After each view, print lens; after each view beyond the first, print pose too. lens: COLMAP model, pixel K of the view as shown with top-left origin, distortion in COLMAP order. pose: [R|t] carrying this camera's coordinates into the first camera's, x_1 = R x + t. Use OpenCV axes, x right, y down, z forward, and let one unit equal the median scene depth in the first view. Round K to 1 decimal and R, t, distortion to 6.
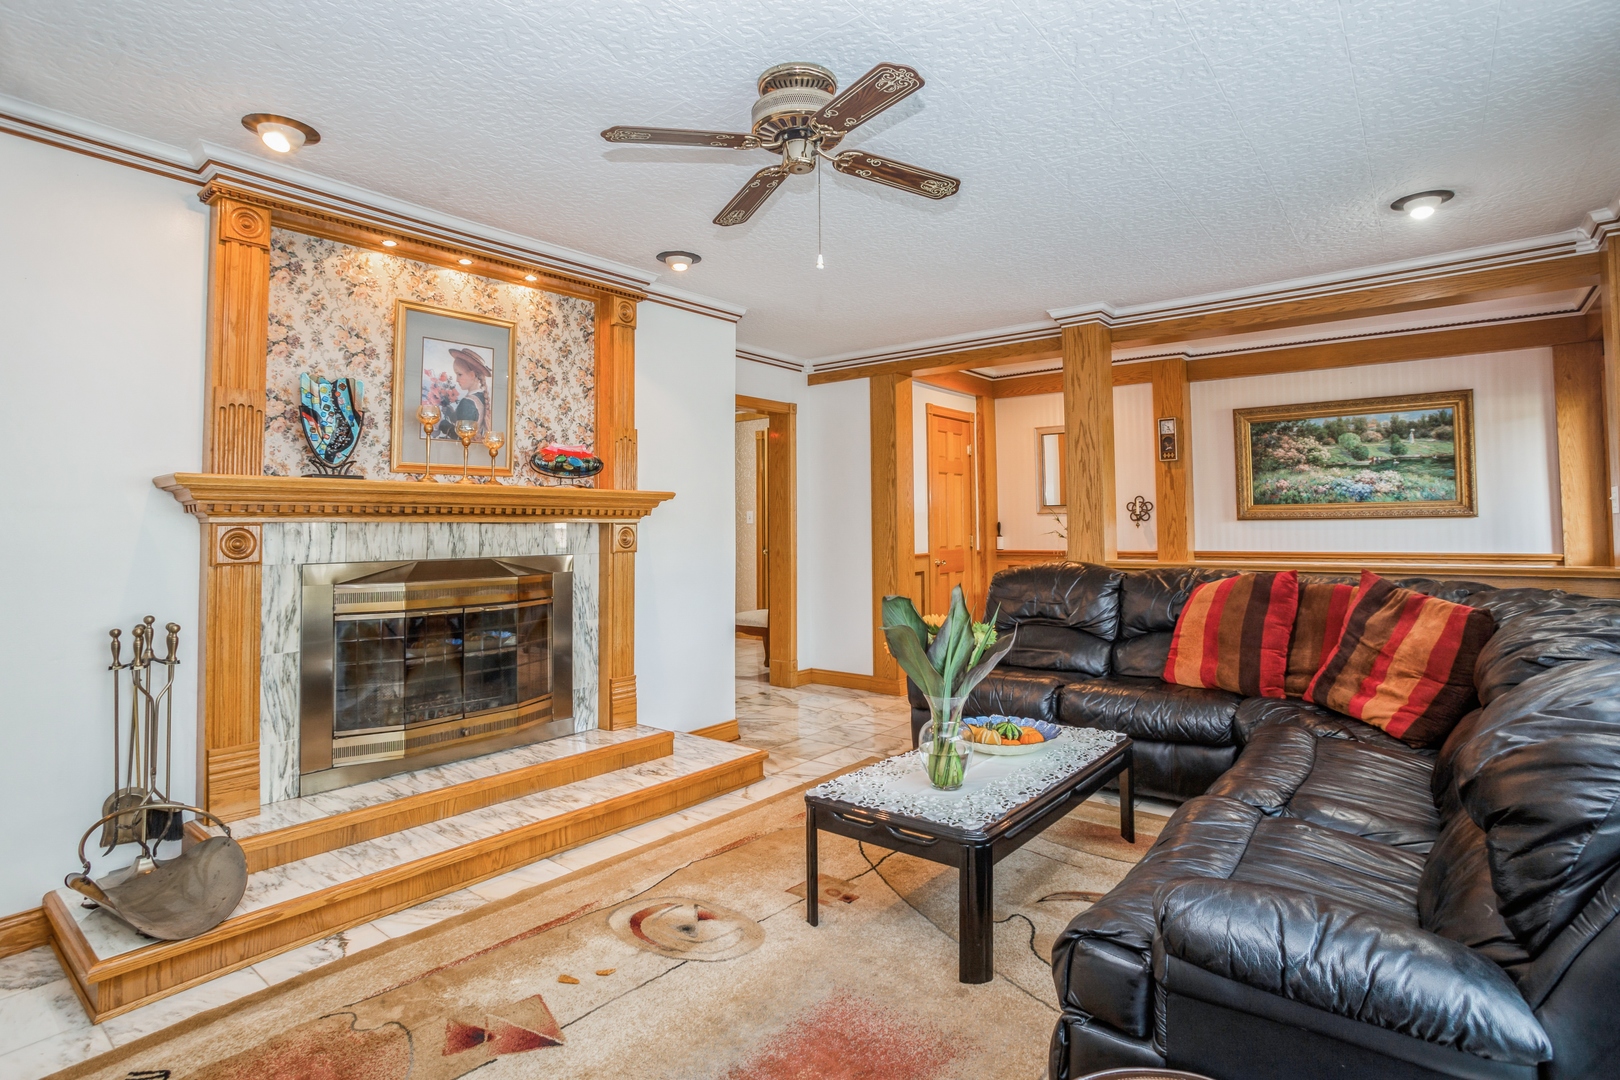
lens RADIAL K [[792.7, 0, 781.5], [0, 792.7, 476.5], [0, 0, 1]] dist [-0.047167, 0.003671]
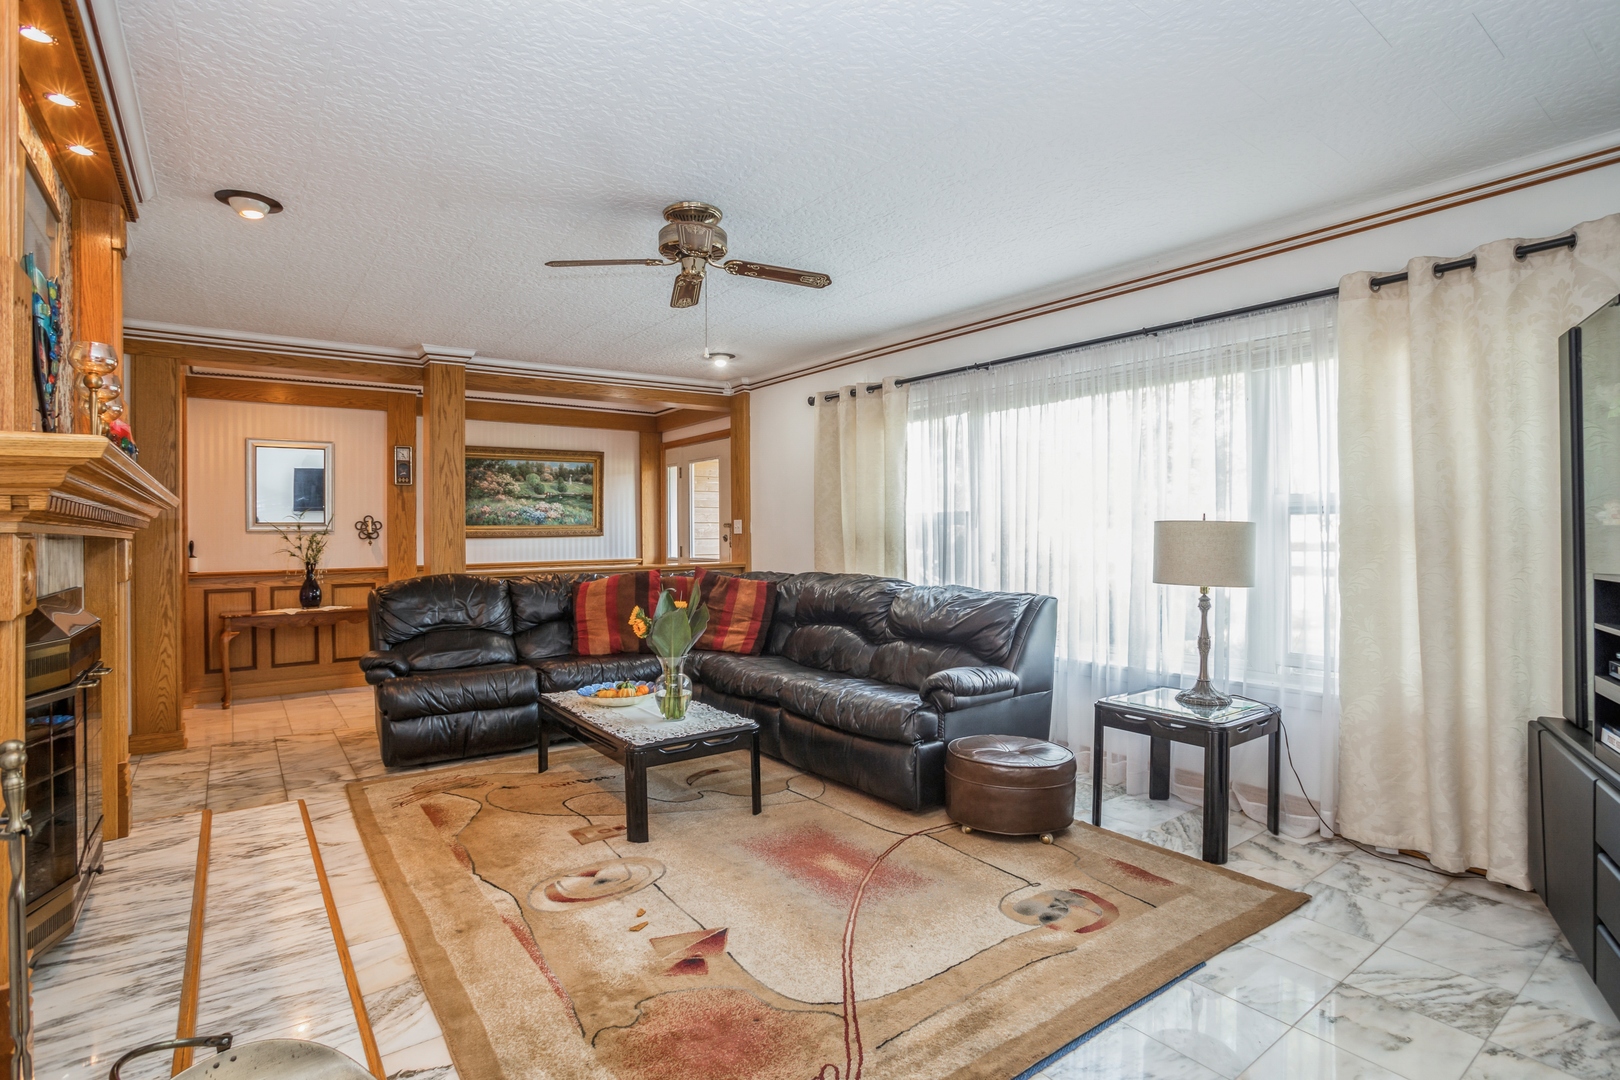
lens RADIAL K [[792.7, 0, 814.2], [0, 792.7, 527.7], [0, 0, 1]] dist [-0.047167, 0.003671]
pose [[0.267493, 0.009110, 0.963517, -0.474227], [-0.048163, 0.998832, 0.003927, 0.009424], [-0.962355, -0.047456, 0.267620, 0.159325]]
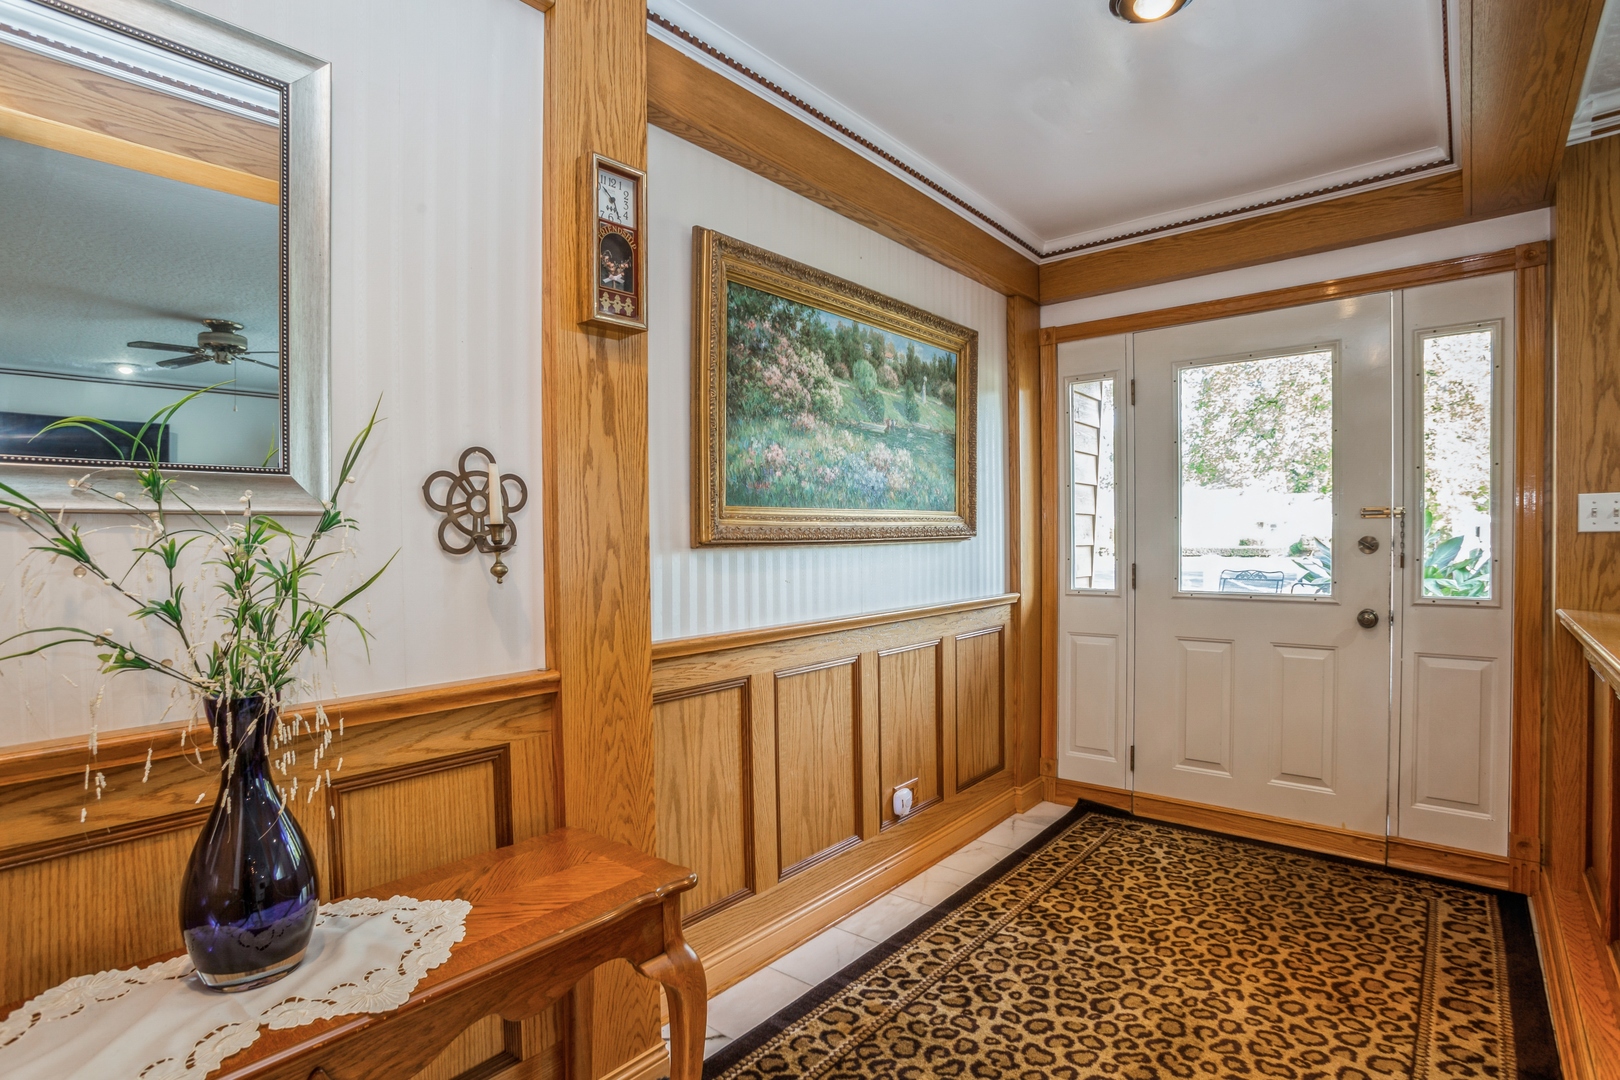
lens RADIAL K [[792.7, 0, 805.3], [0, 792.7, 554.5], [0, 0, 1]] dist [-0.047167, 0.003671]
pose [[0.019872, -0.018139, 0.999638, 0.257017], [-0.051380, 0.998496, 0.019140, 0.056194], [-0.998481, -0.051742, 0.018910, 1.053681]]
